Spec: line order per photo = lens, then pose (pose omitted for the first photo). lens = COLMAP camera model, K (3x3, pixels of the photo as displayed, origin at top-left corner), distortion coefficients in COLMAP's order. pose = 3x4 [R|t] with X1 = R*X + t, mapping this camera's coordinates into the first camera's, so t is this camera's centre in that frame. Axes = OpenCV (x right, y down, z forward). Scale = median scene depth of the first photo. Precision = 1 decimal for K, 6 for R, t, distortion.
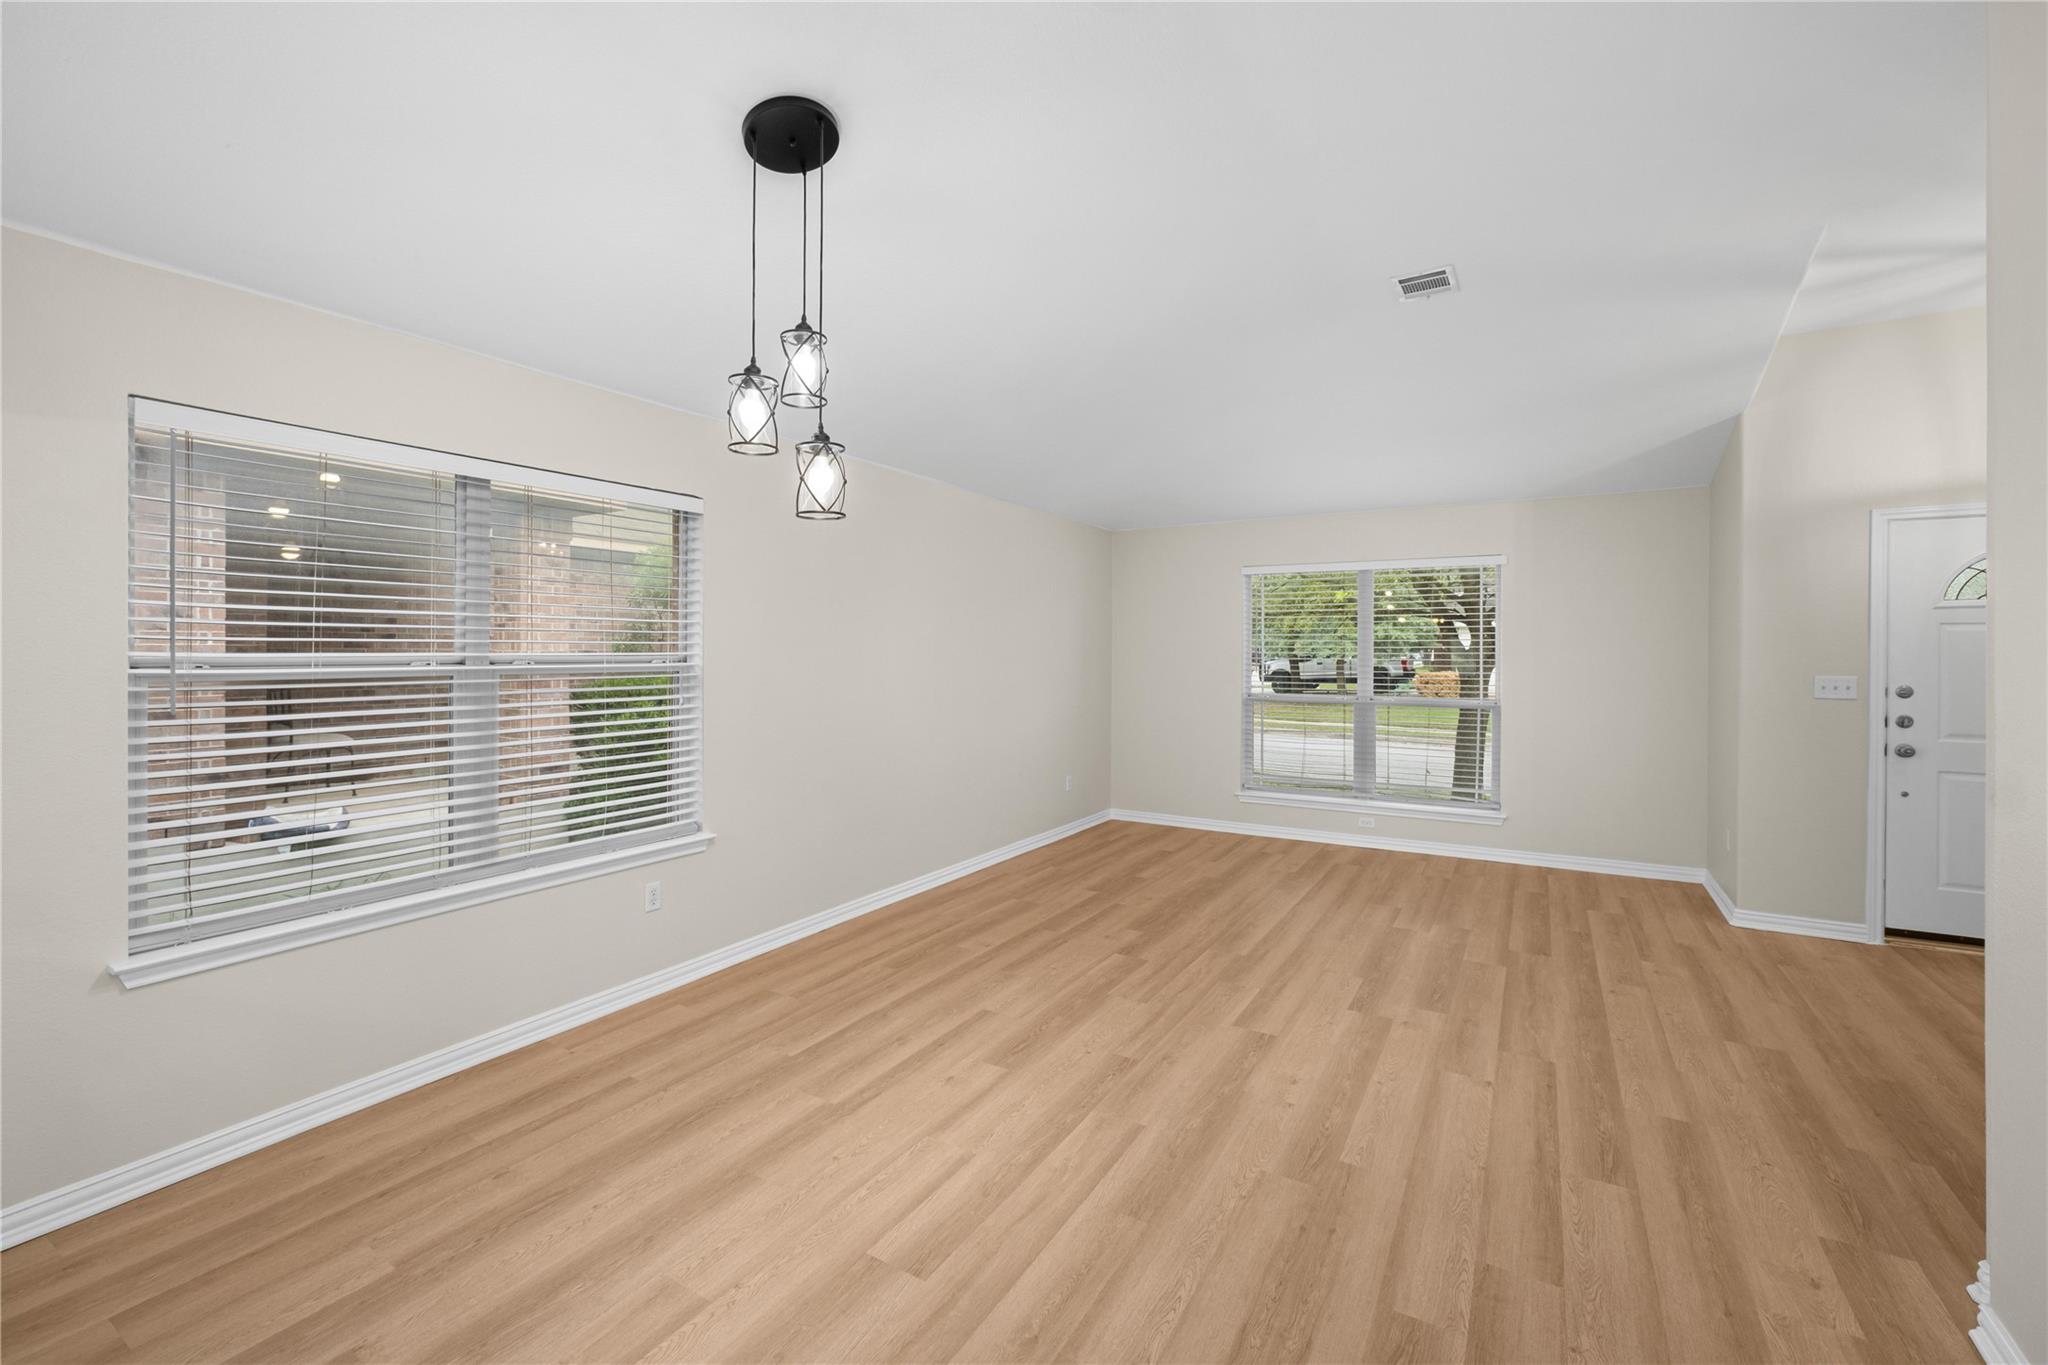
lens RADIAL K [[860.9, 0, 1028.4], [0, 860.9, 678.9], [0, 0, 1]] dist [-0.016377, 0.004869]
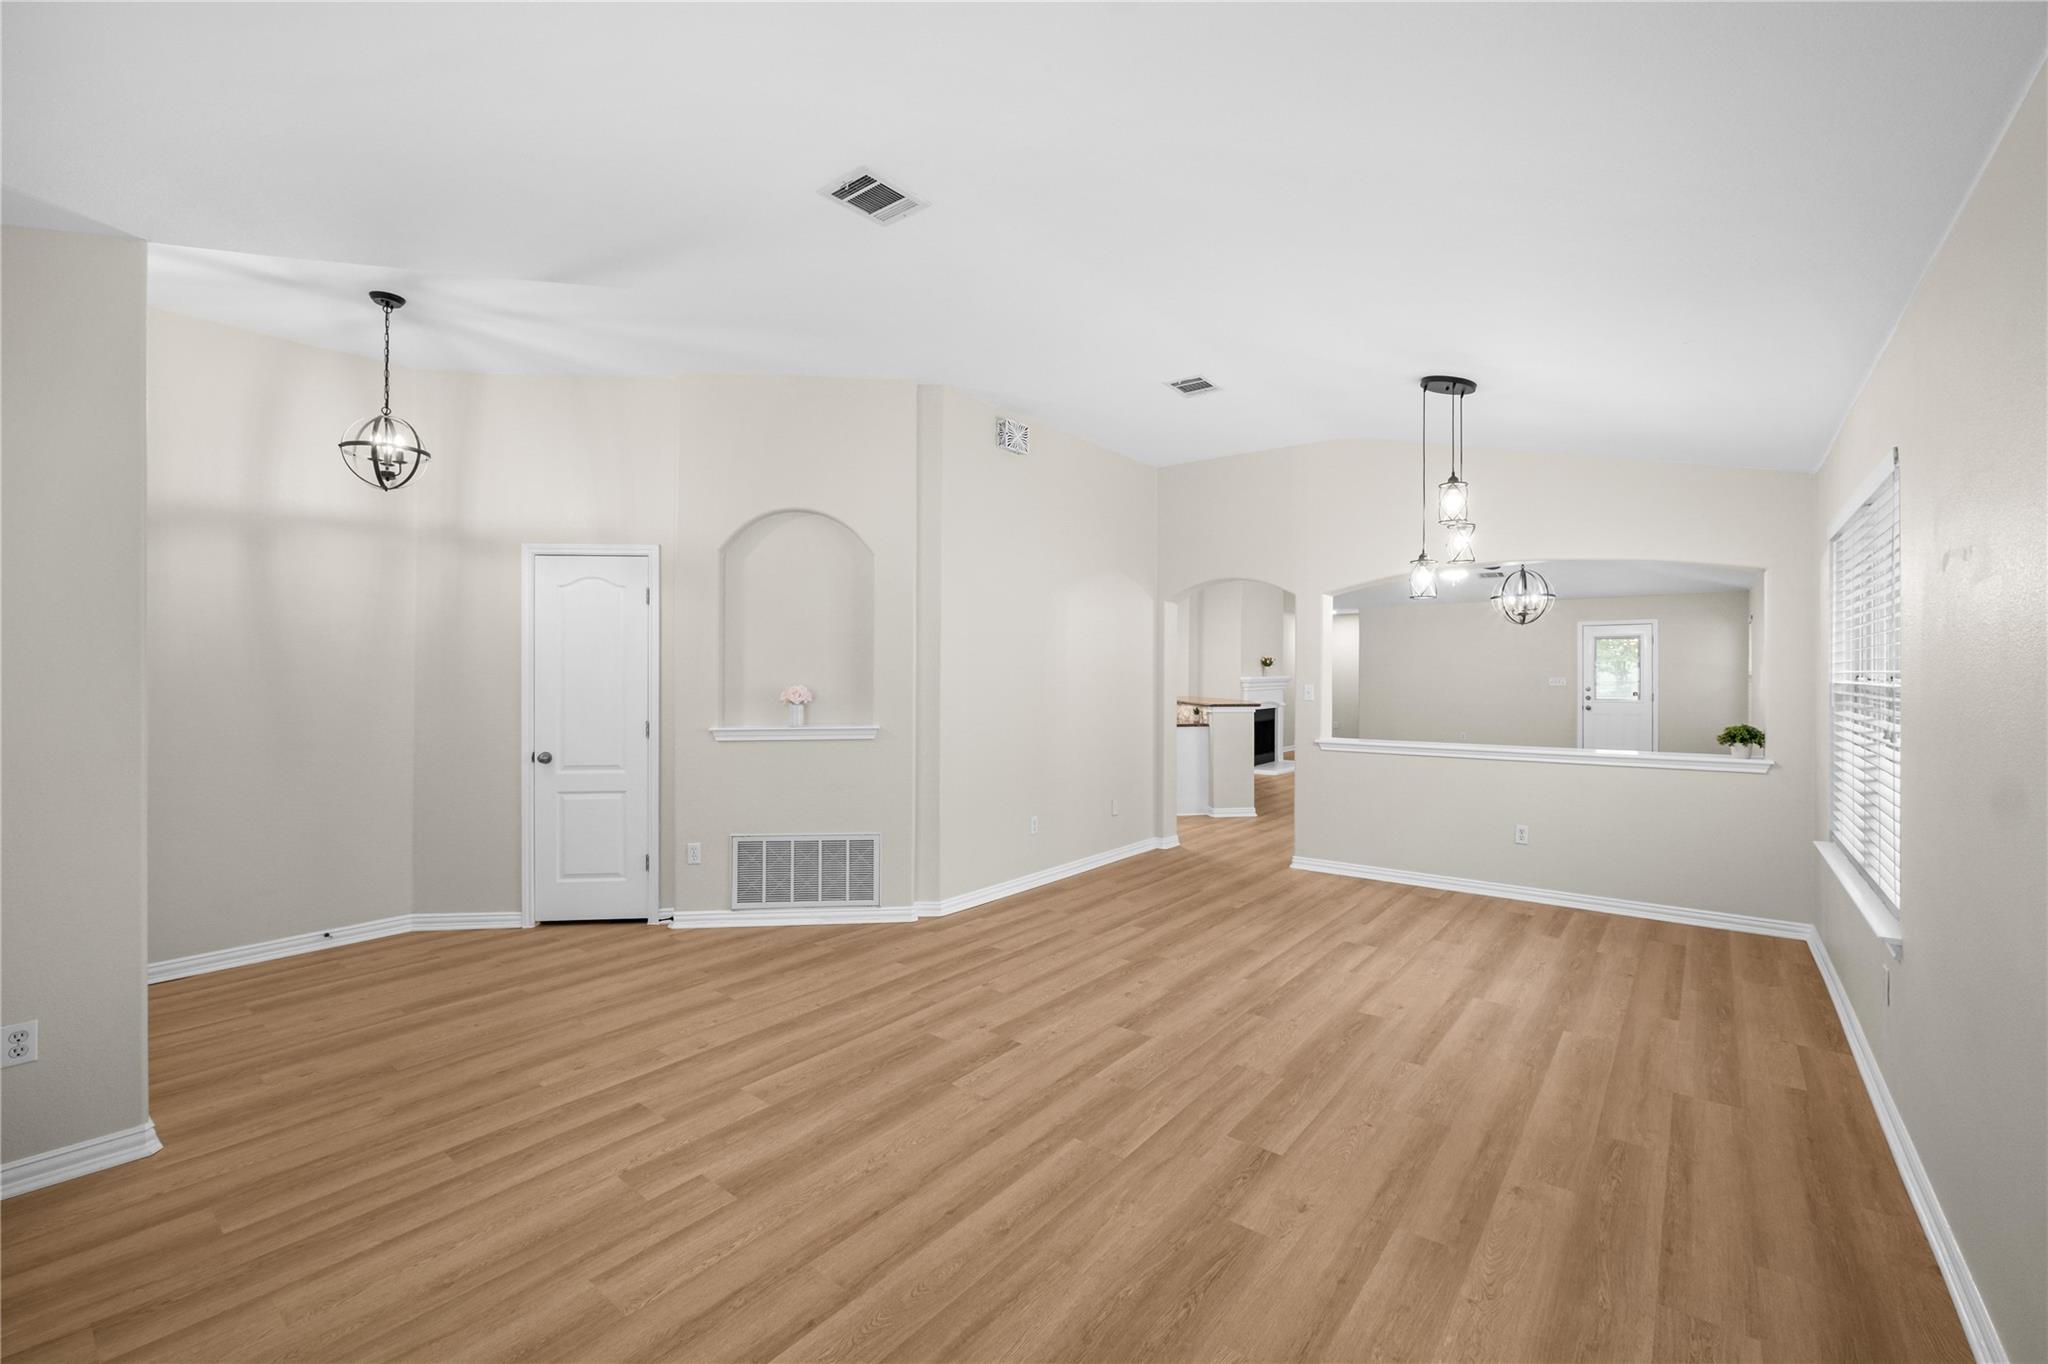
lens RADIAL K [[860.9, 0, 1030.7], [0, 860.9, 676.2], [0, 0, 1]] dist [-0.016377, 0.004869]
pose [[-0.991405, -0.001999, 0.130814, 0.254372], [0.002793, 0.999332, 0.036438, -0.061184], [-0.130799, 0.036490, -0.990737, 2.060608]]
